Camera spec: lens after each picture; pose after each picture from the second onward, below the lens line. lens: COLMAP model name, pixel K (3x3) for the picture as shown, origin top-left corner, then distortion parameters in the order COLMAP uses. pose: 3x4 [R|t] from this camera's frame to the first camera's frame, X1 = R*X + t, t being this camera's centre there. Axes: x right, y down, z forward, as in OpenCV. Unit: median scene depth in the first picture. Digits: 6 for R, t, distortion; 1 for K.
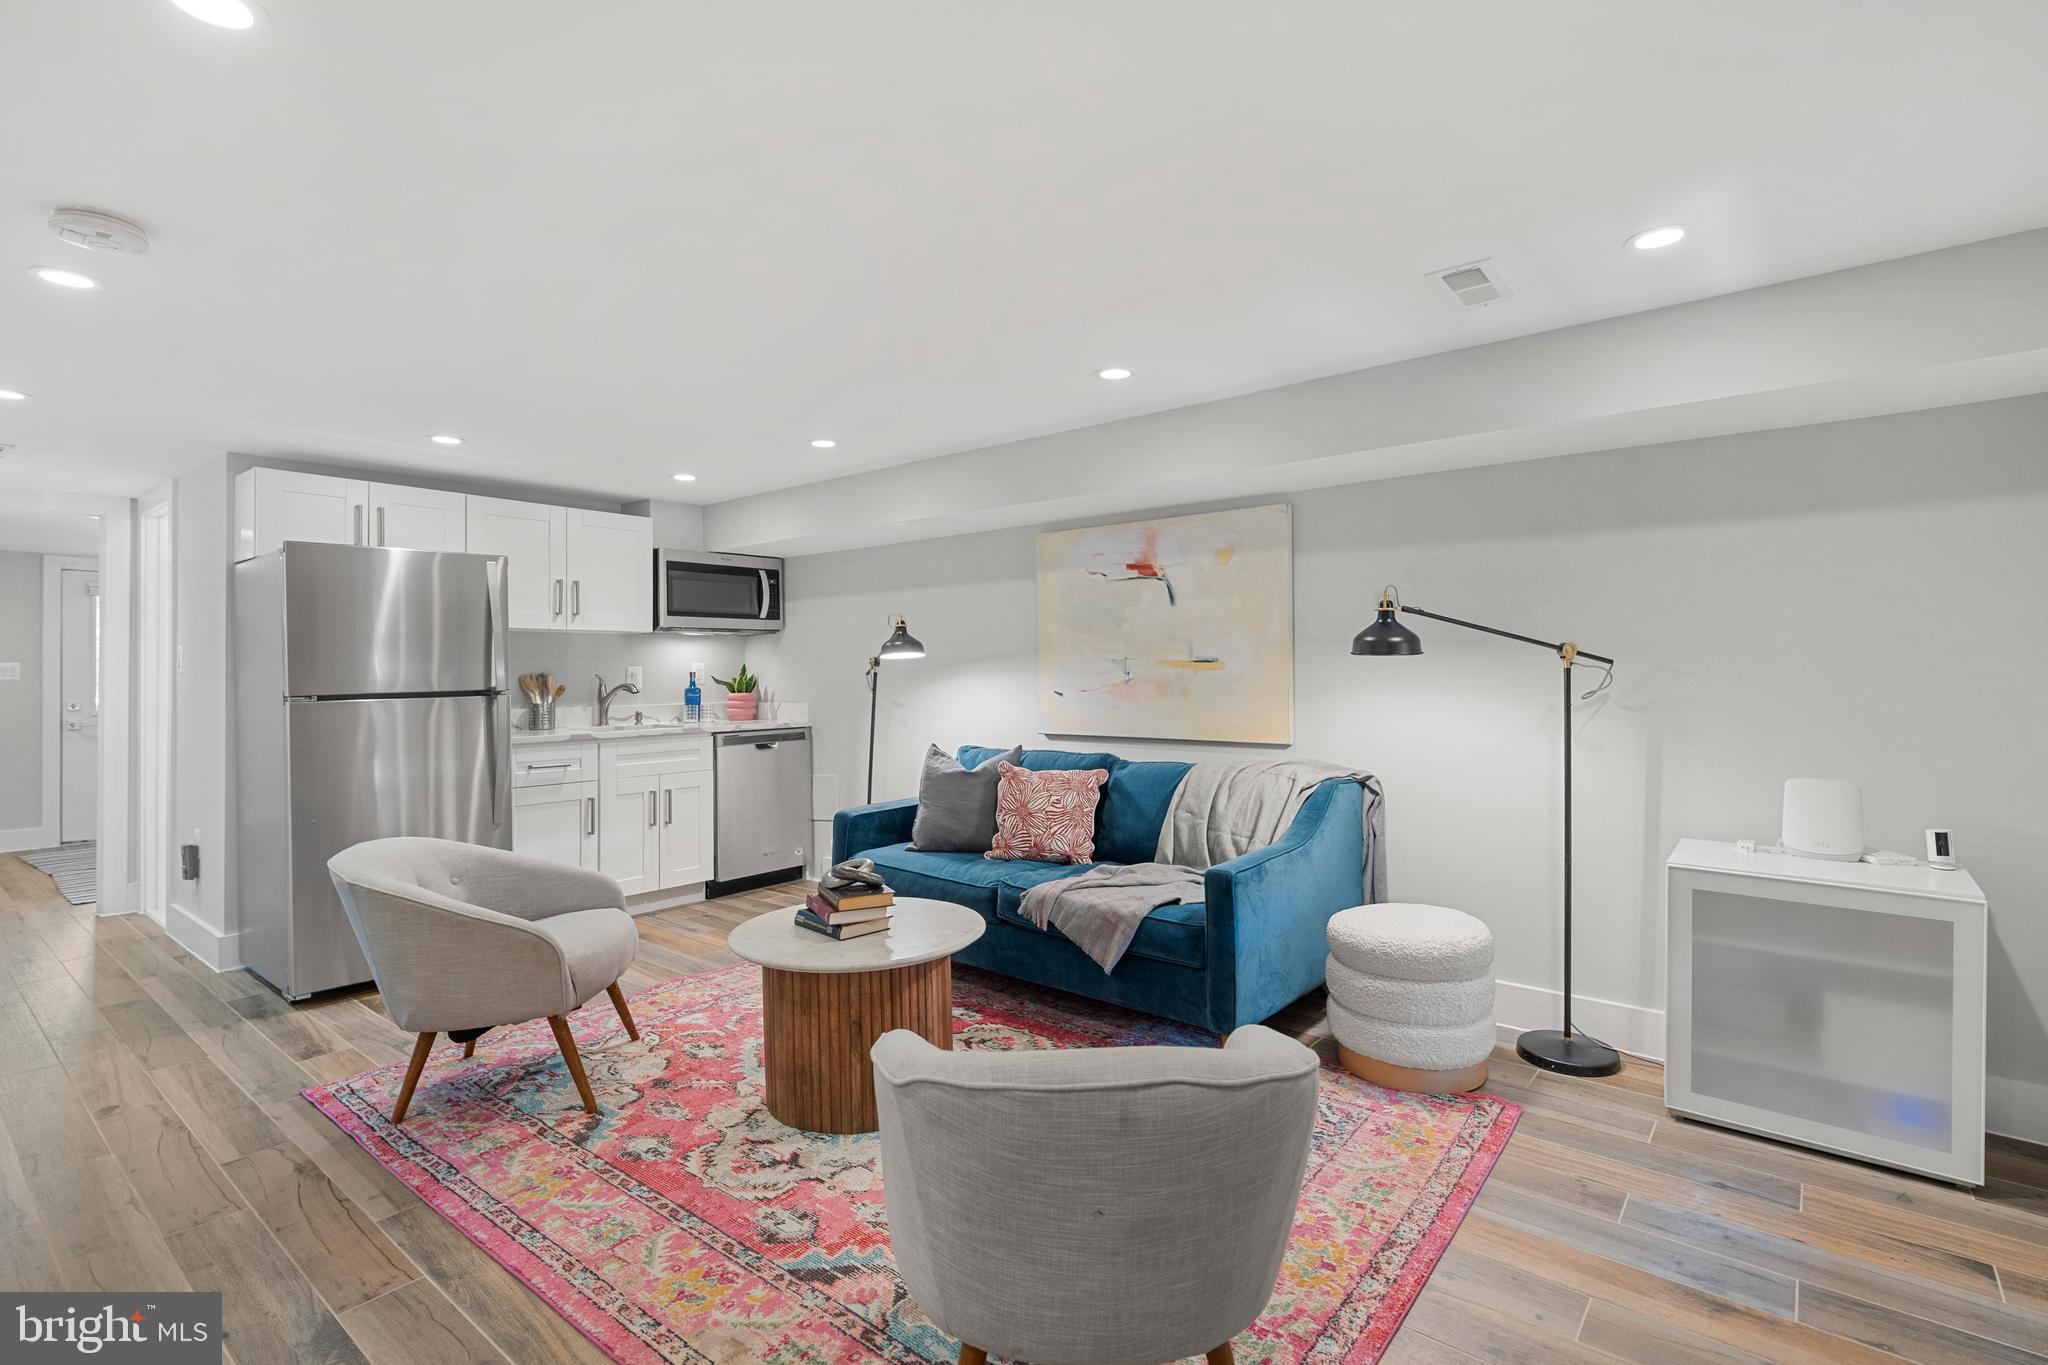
lens RADIAL K [[973.6, 0, 1031.1], [0, 973.6, 656.3], [0, 0, 1]] dist [0.000274, -0.000195]
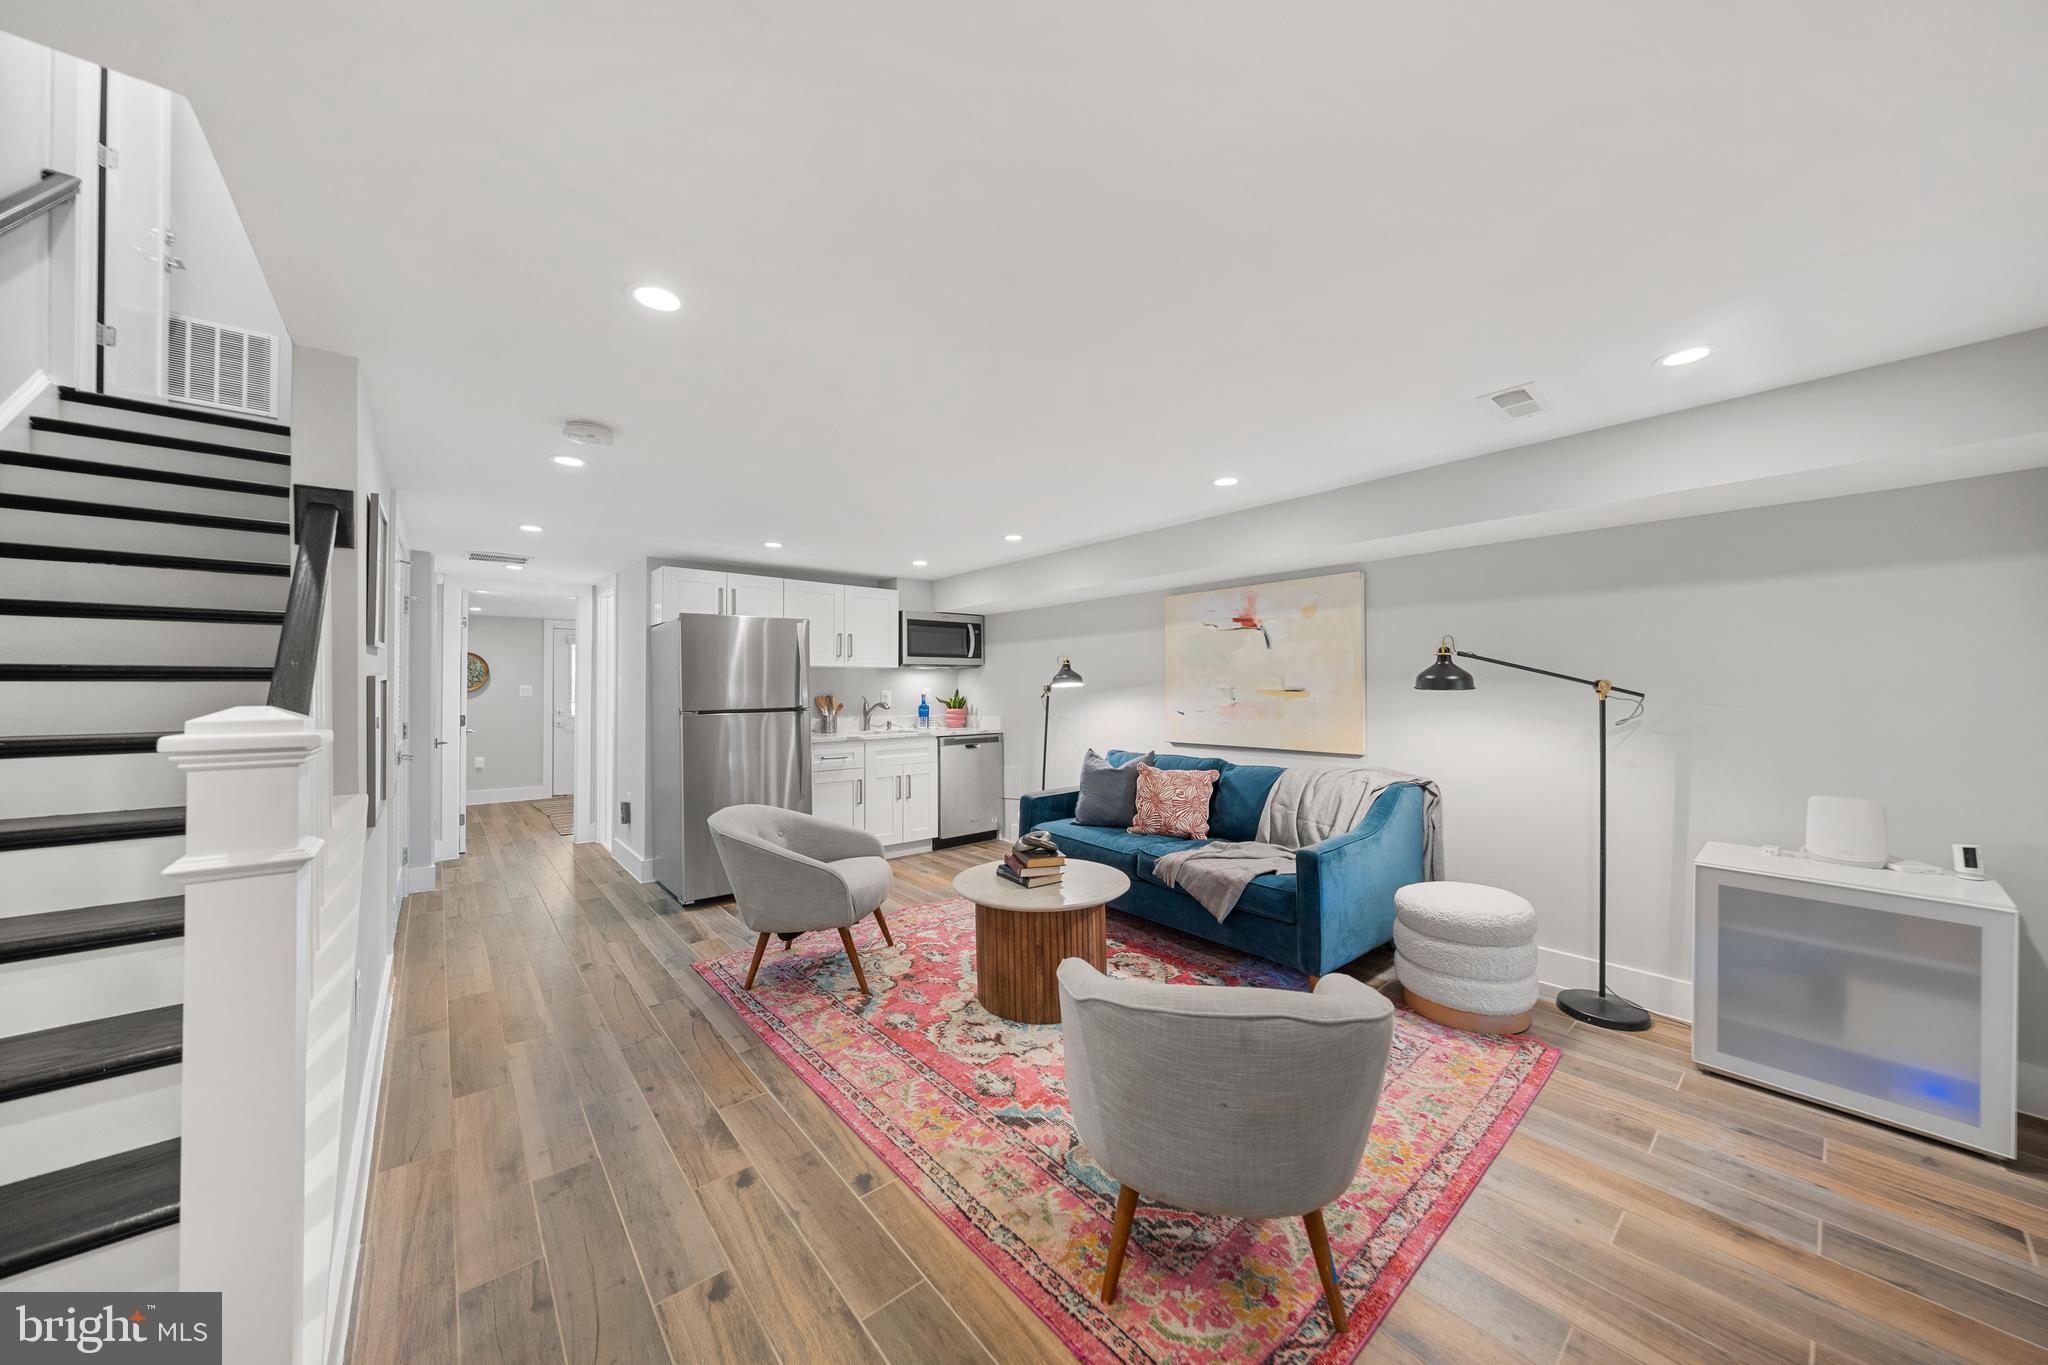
lens RADIAL K [[701.4, 0, 1022.1], [0, 701.4, 676.3], [0, 0, 1]] dist [-0.008027, 0.001445]
pose [[0.982513, 0.000379, -0.186192, -0.012245], [-0.000855, 0.999997, -0.002472, -0.016594], [0.186191, 0.002588, 0.982510, -0.015167]]
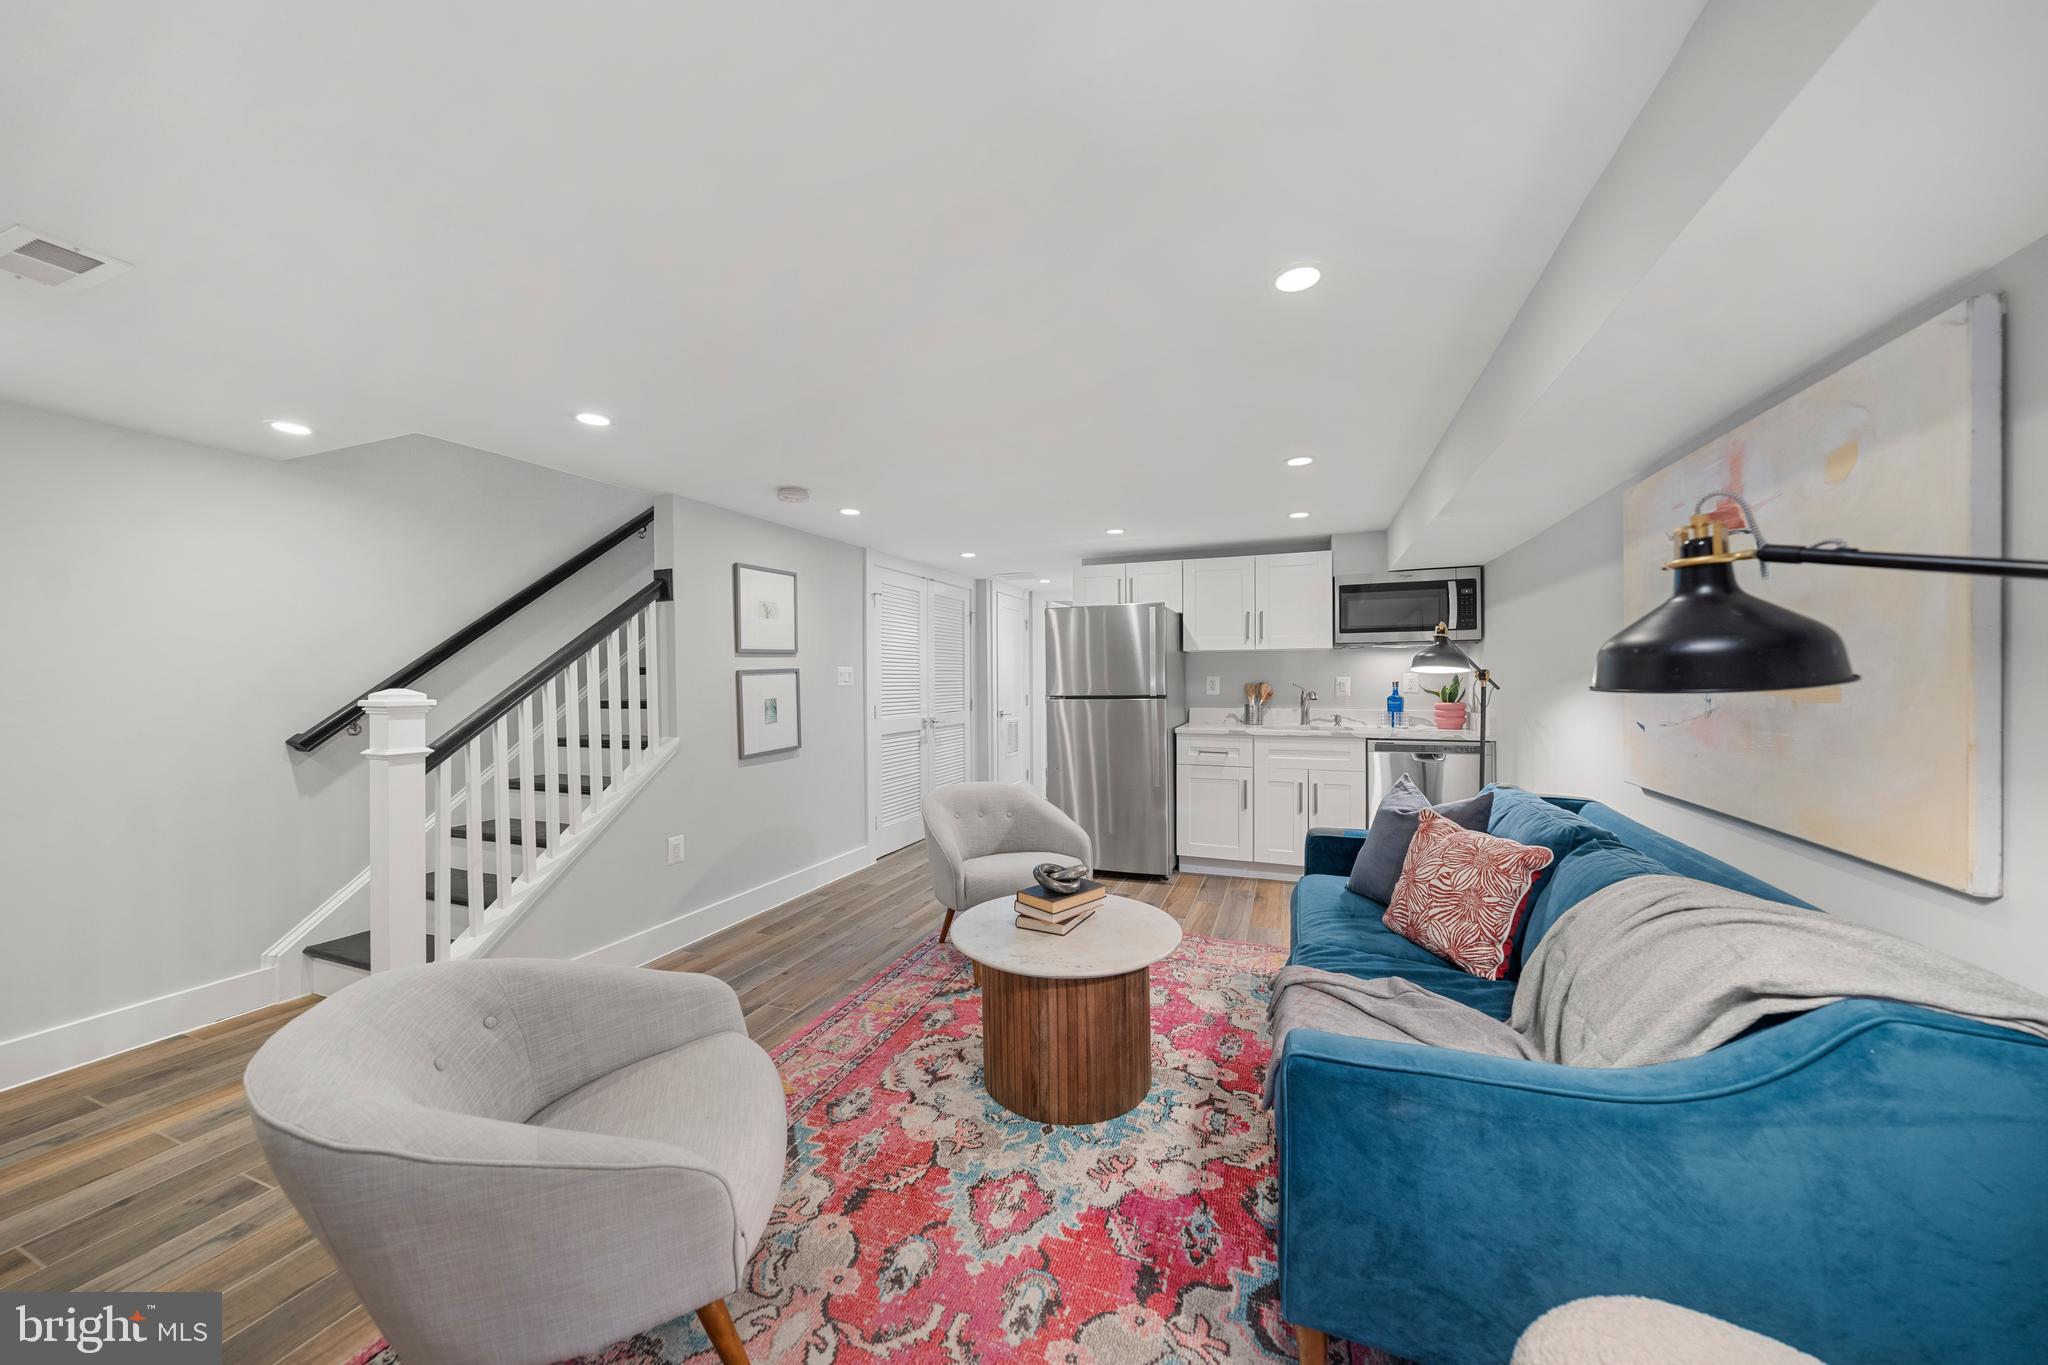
lens RADIAL K [[701.4, 0, 1022.1], [0, 701.4, 676.3], [0, 0, 1]] dist [-0.008027, 0.001445]
pose [[0.302603, 0.006685, -0.953093, 0.556589], [0.017209, 0.999774, 0.012476, -0.014266], [0.952961, -0.020177, 0.302420, 0.712119]]
